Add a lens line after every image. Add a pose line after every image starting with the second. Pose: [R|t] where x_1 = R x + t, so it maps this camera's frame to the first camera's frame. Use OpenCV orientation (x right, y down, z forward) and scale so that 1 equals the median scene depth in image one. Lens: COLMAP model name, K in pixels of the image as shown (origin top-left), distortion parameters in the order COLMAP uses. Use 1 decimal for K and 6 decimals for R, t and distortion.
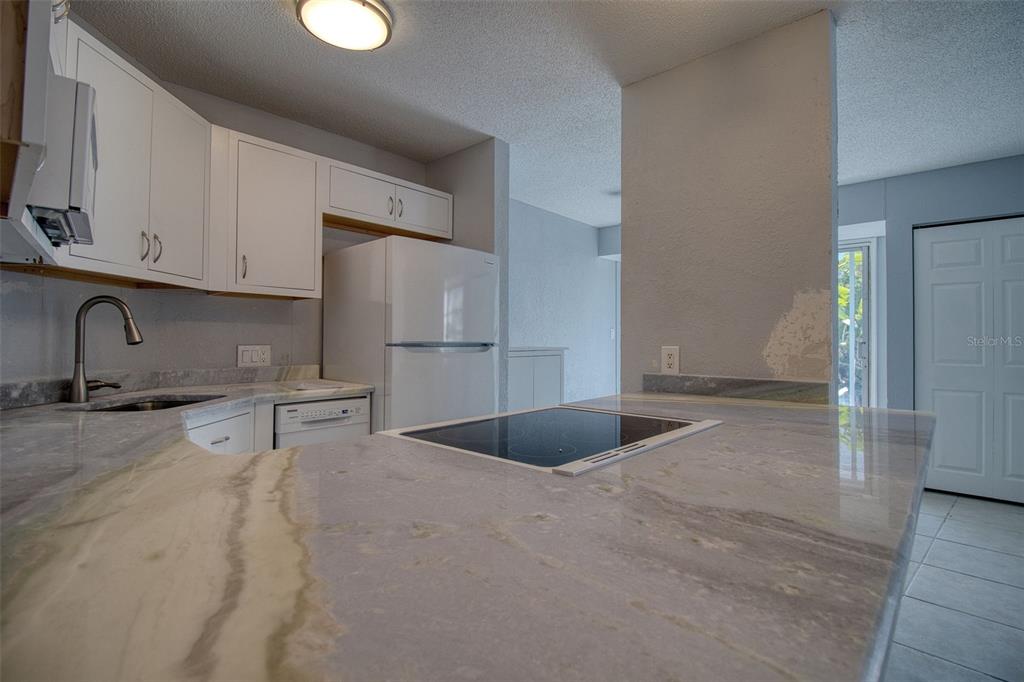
lens RADIAL K [[489.2, 0, 513.6], [0, 489.2, 335.7], [0, 0, 1]] dist [-0.003964, -0.001557]
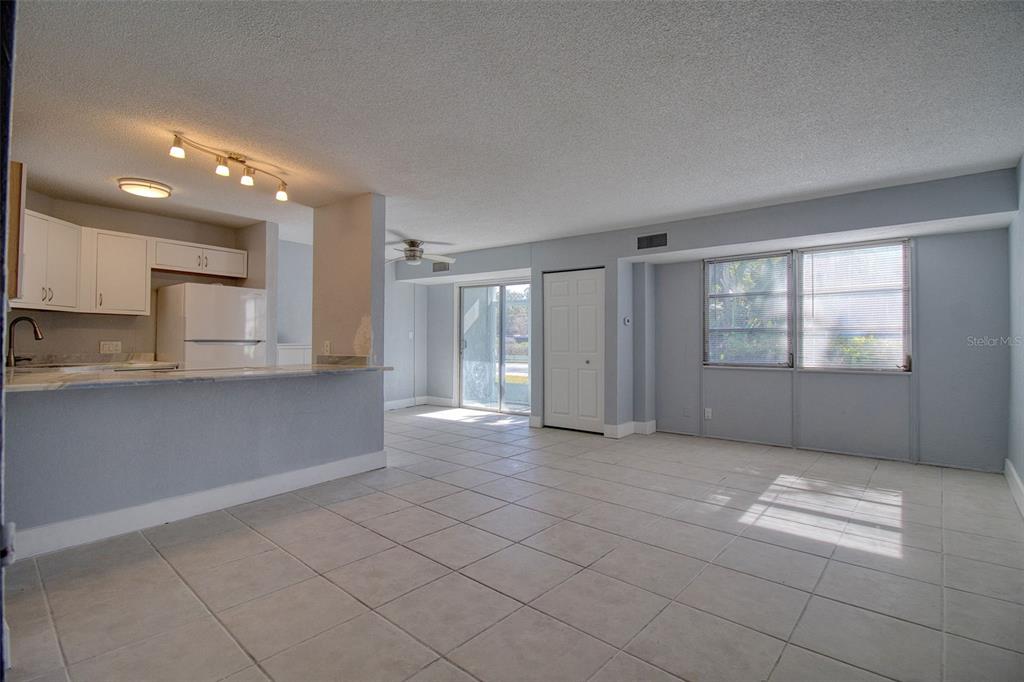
lens RADIAL K [[489.2, 0, 506.4], [0, 489.2, 340.1], [0, 0, 1]] dist [-0.003964, -0.001557]
pose [[0.992800, -0.000247, 0.119787, 0.744057], [-0.000439, 0.999984, 0.005700, 0.004170], [-0.119787, -0.005712, 0.992783, -1.014077]]
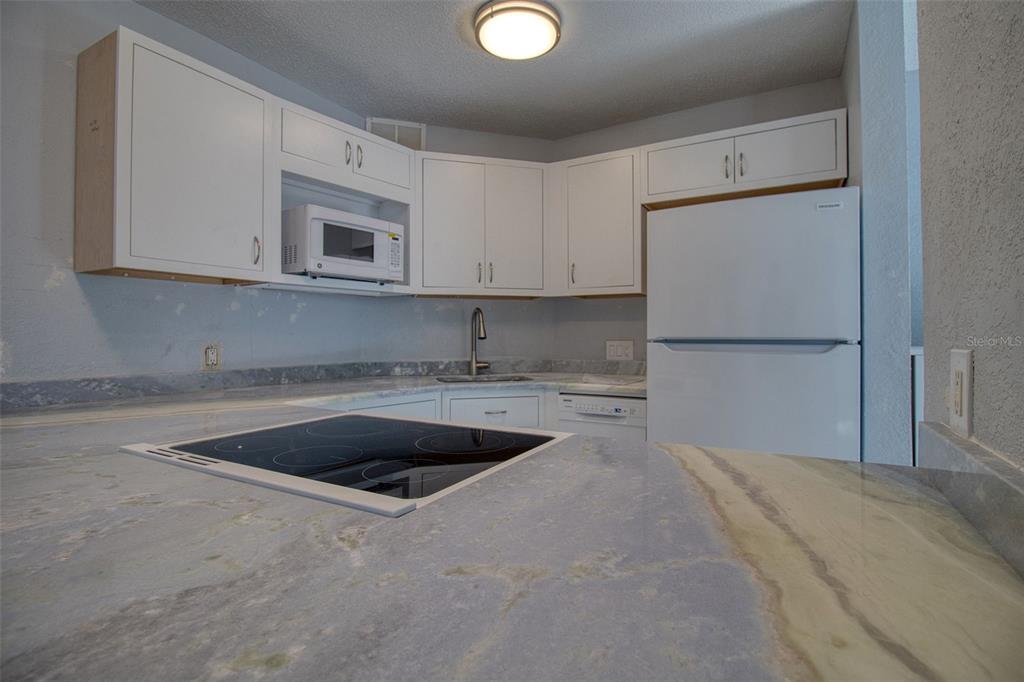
lens RADIAL K [[489.2, 0, 537.9], [0, 489.2, 337.0], [0, 0, 1]] dist [-0.003964, -0.001557]
pose [[0.240393, -0.003489, -0.970669, 0.528607], [0.011741, 0.999931, -0.000687, 0.009888], [0.970605, -0.011231, 0.240417, 0.598328]]
